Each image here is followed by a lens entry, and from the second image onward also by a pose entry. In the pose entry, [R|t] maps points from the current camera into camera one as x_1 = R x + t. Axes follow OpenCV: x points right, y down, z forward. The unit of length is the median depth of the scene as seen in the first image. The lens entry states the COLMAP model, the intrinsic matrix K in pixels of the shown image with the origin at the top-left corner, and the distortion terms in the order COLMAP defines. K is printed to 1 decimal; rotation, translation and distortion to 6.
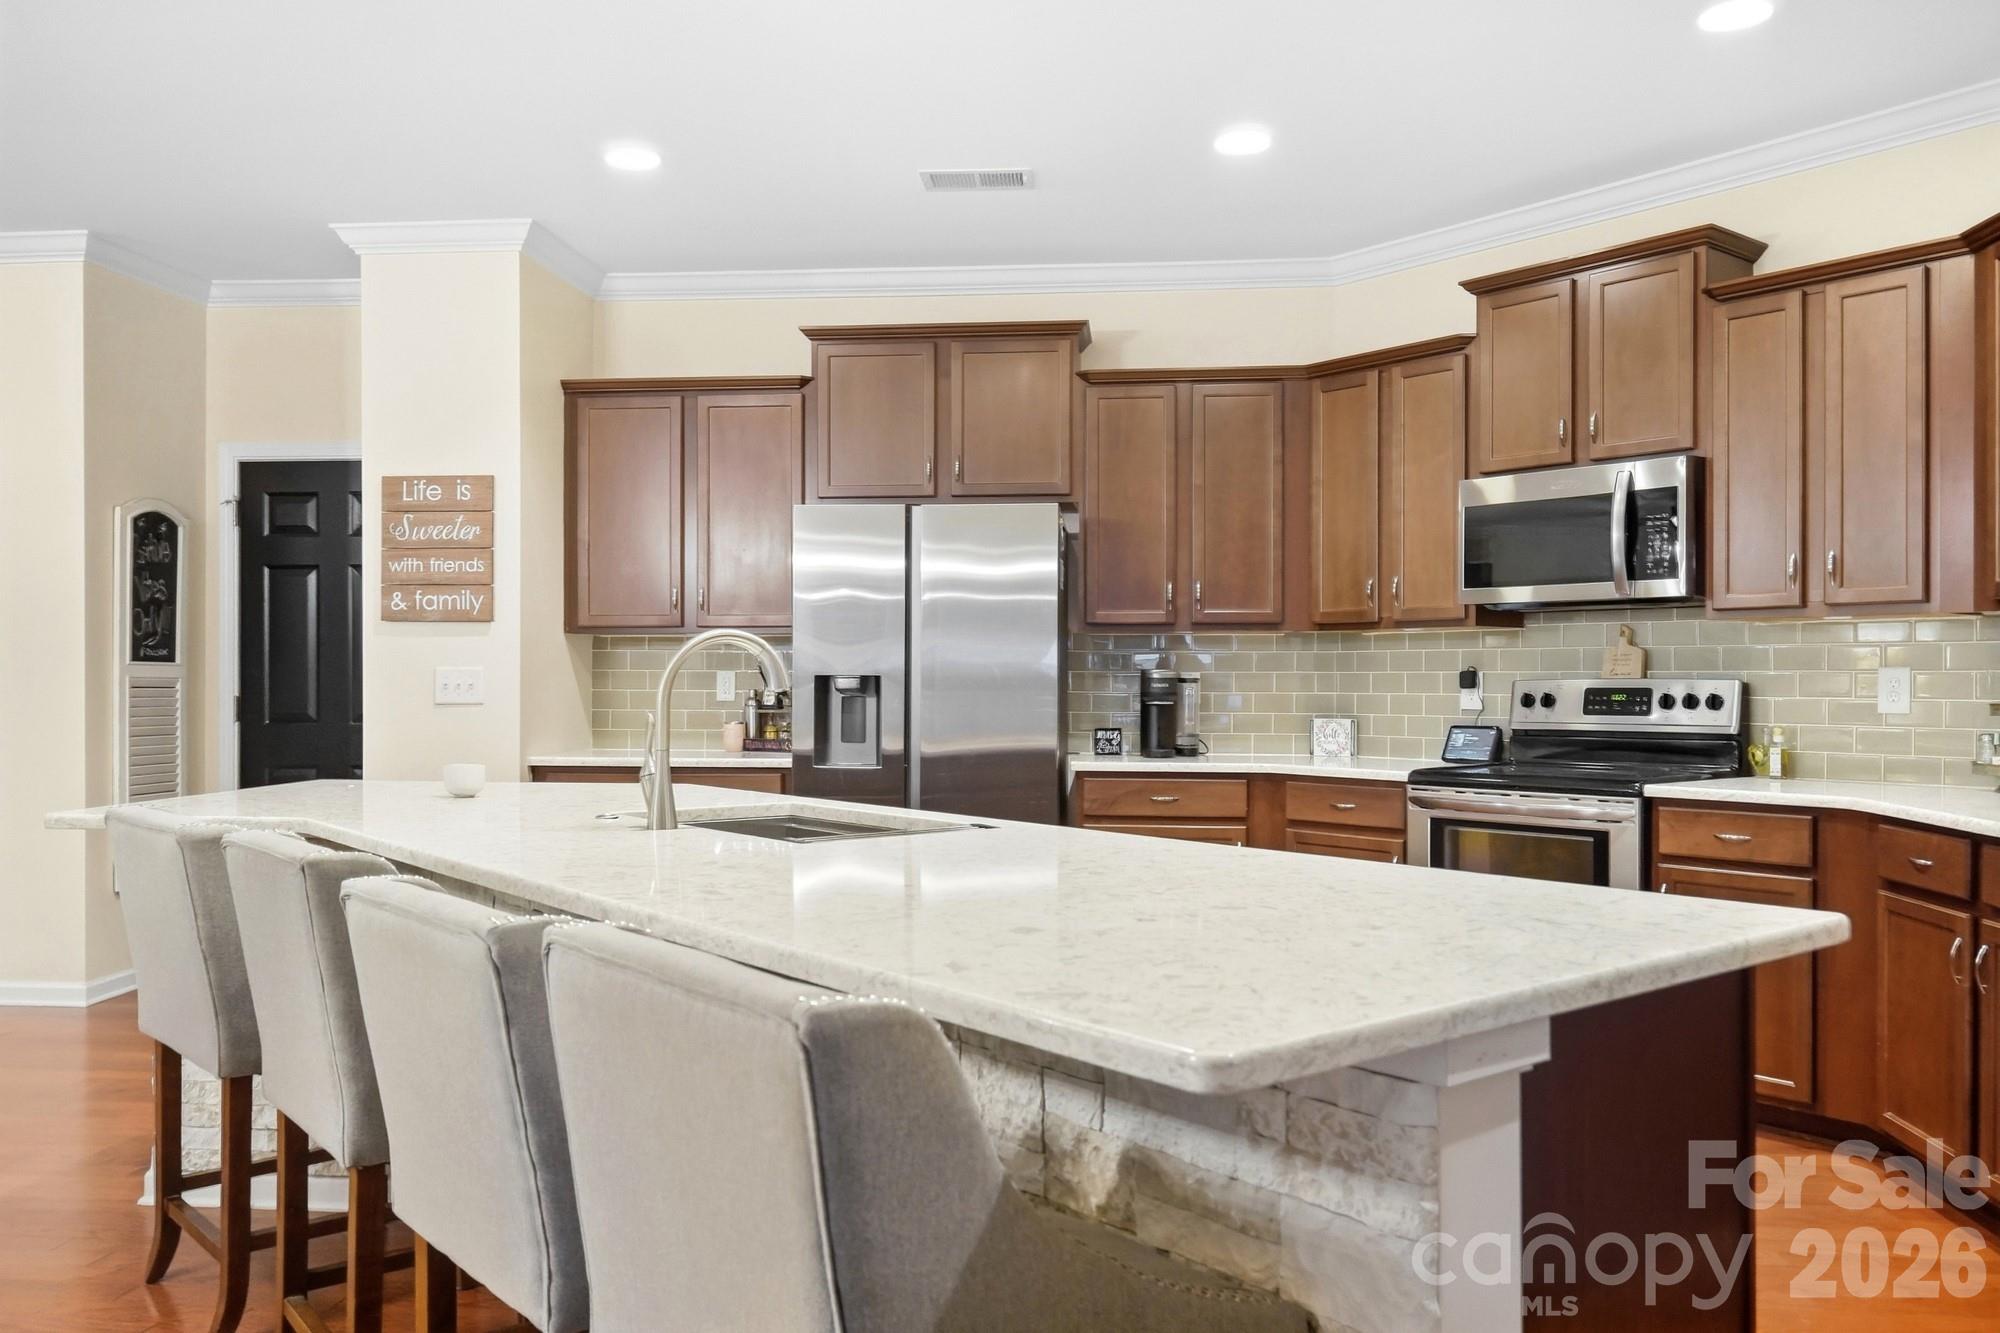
lens RADIAL K [[1641.7, 0, 999.9], [0, 1641.7, 673.8], [0, 0, 1]] dist [0.003600, 0.001876]
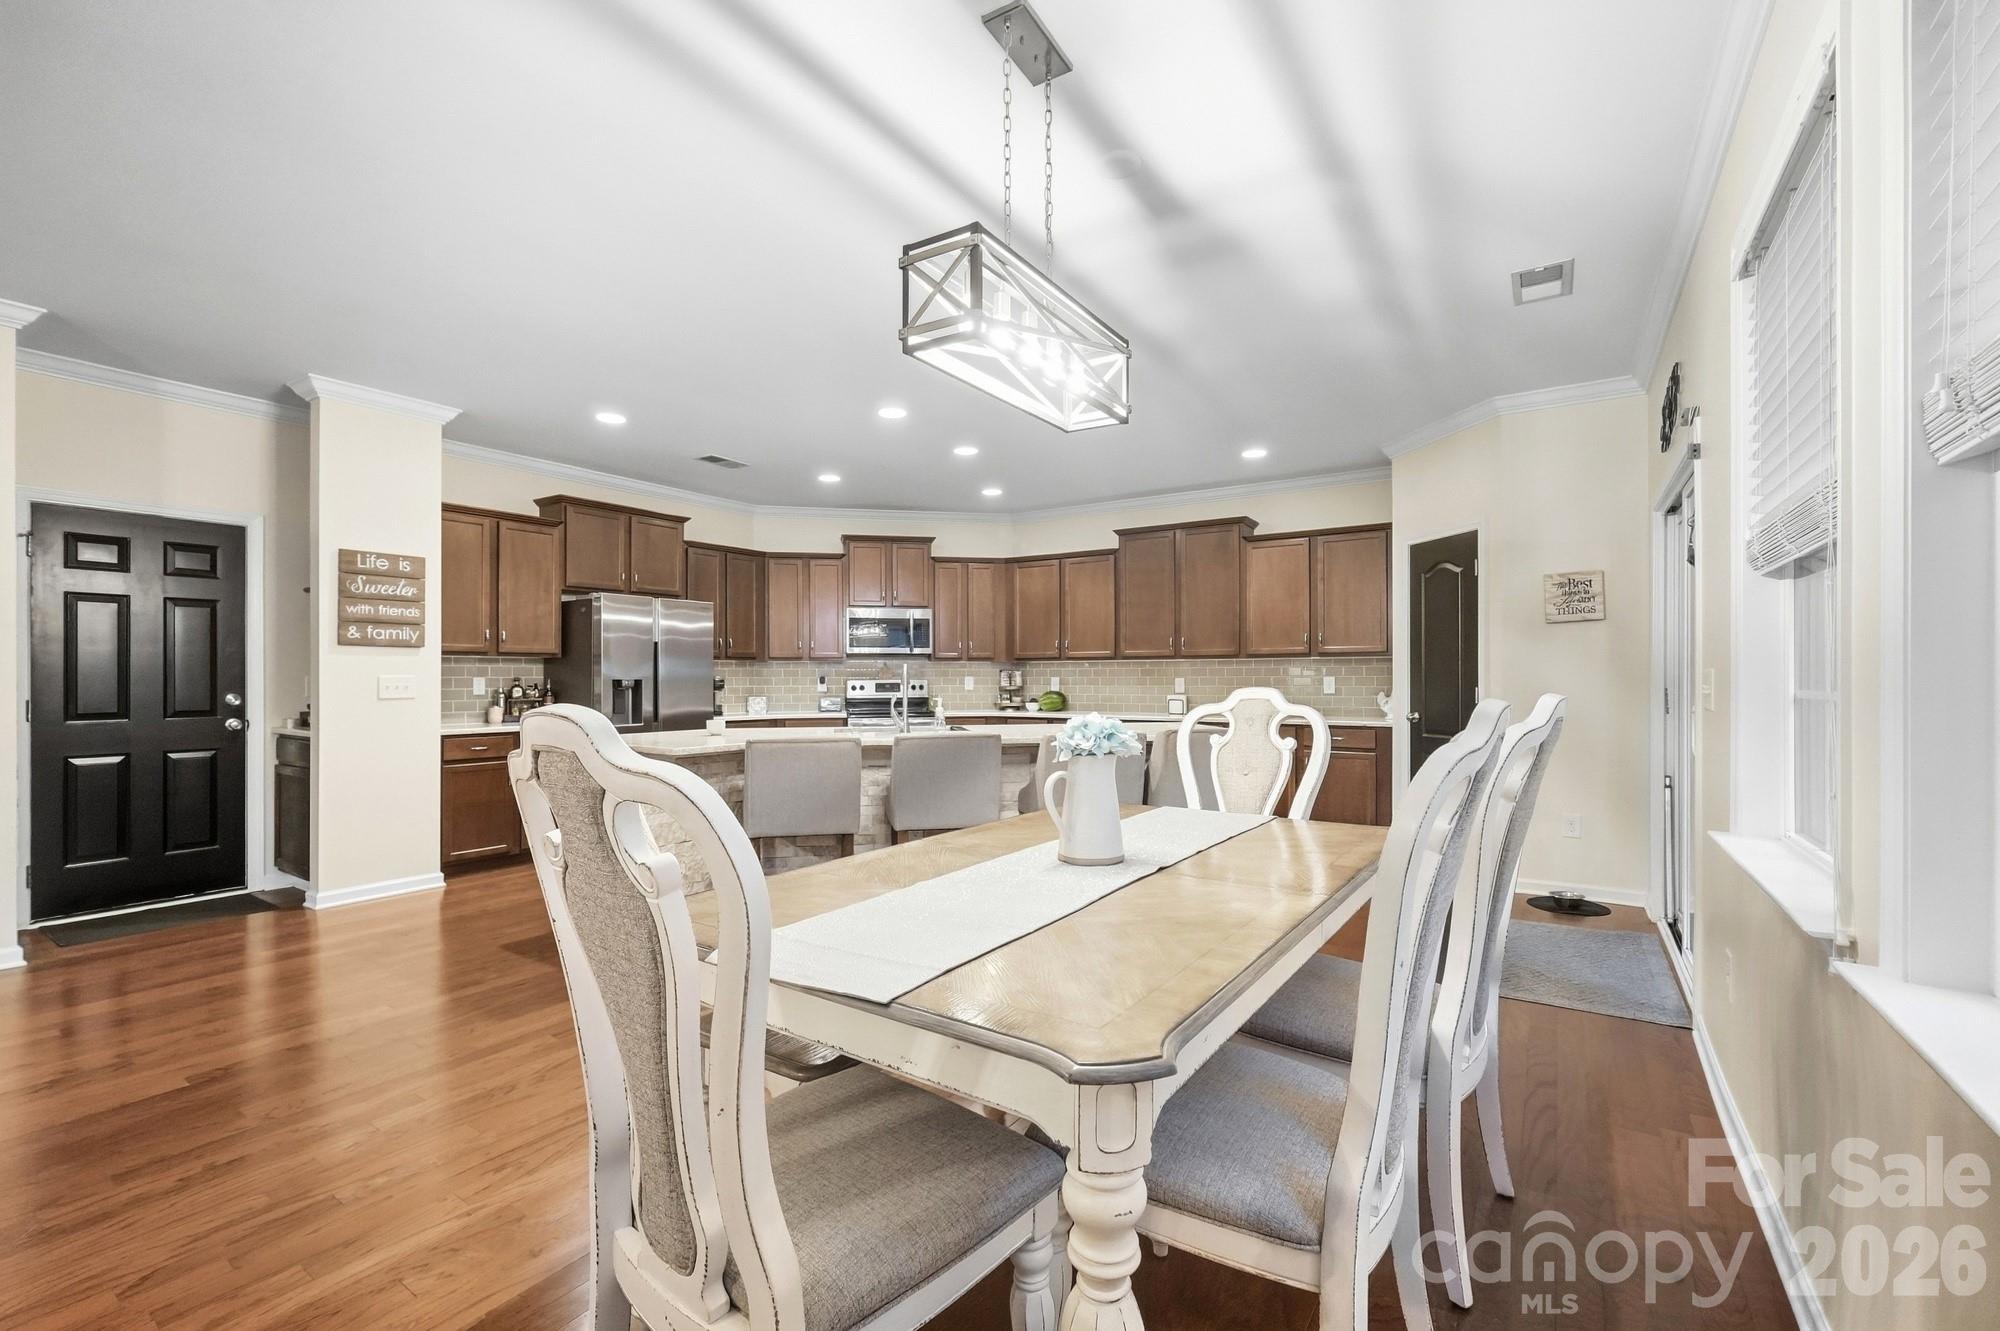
lens RADIAL K [[861.2, 0, 998.9], [0, 861.2, 670.5], [0, 0, 1]] dist [-0.000323, -0.000021]
pose [[0.458532, 0.005370, 0.888662, -0.804475], [-0.000797, 0.999984, -0.005631, -0.004773], [-0.888677, 0.001874, 0.458529, 0.104736]]
